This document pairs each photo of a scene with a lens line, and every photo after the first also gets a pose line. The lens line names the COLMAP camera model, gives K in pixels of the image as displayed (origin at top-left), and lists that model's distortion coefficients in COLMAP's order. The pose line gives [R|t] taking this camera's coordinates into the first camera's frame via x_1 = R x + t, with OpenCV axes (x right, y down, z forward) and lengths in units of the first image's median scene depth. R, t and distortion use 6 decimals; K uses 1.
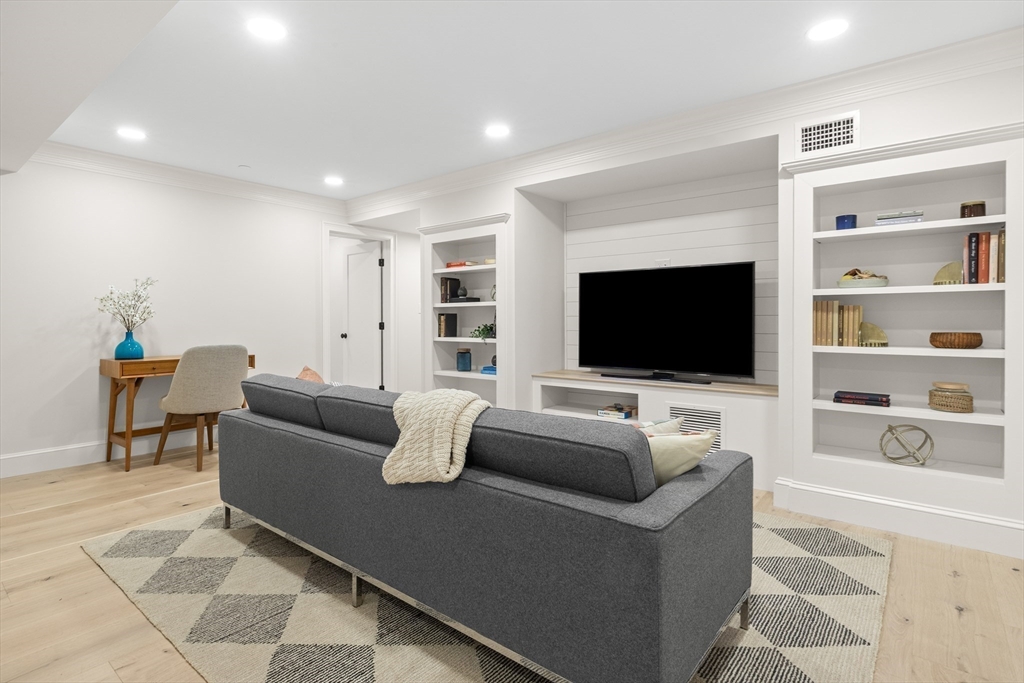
lens RADIAL K [[520.7, 0, 501.4], [0, 520.7, 321.3], [0, 0, 1]] dist [0.005713, 0.000309]
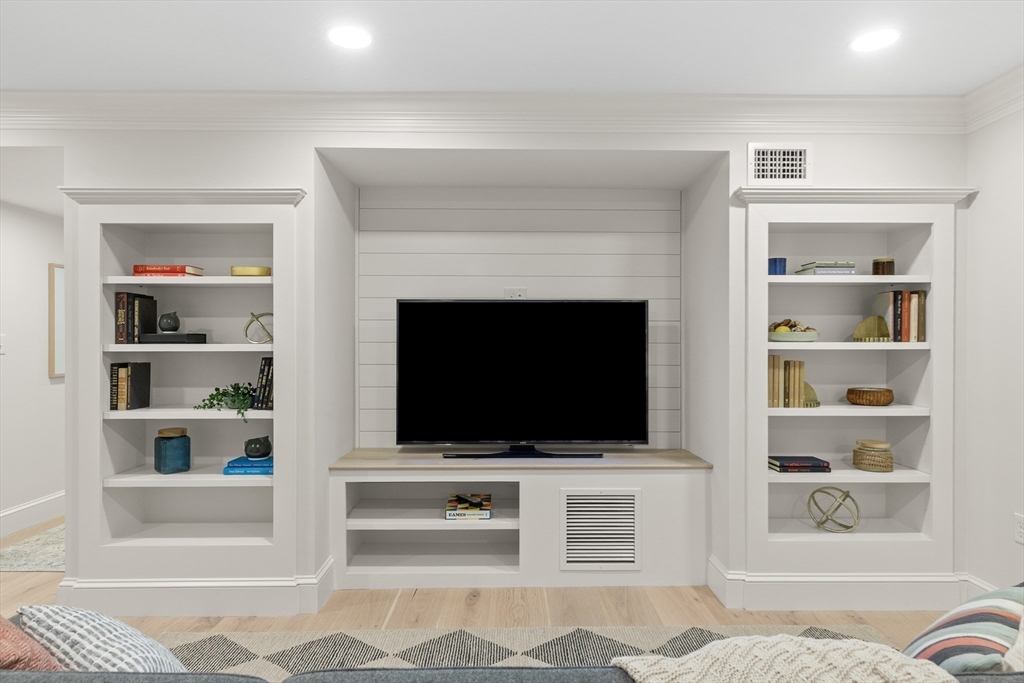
lens RADIAL K [[613.1, 0, 512.0], [0, 613.1, 344.0], [0, 0, 1]] dist [0.014286, -0.001645]
pose [[0.761434, 0.001481, 0.648241, -0.356723], [-0.000174, 0.999998, -0.002080, -0.054986], [-0.648242, 0.001471, 0.761433, 0.494830]]
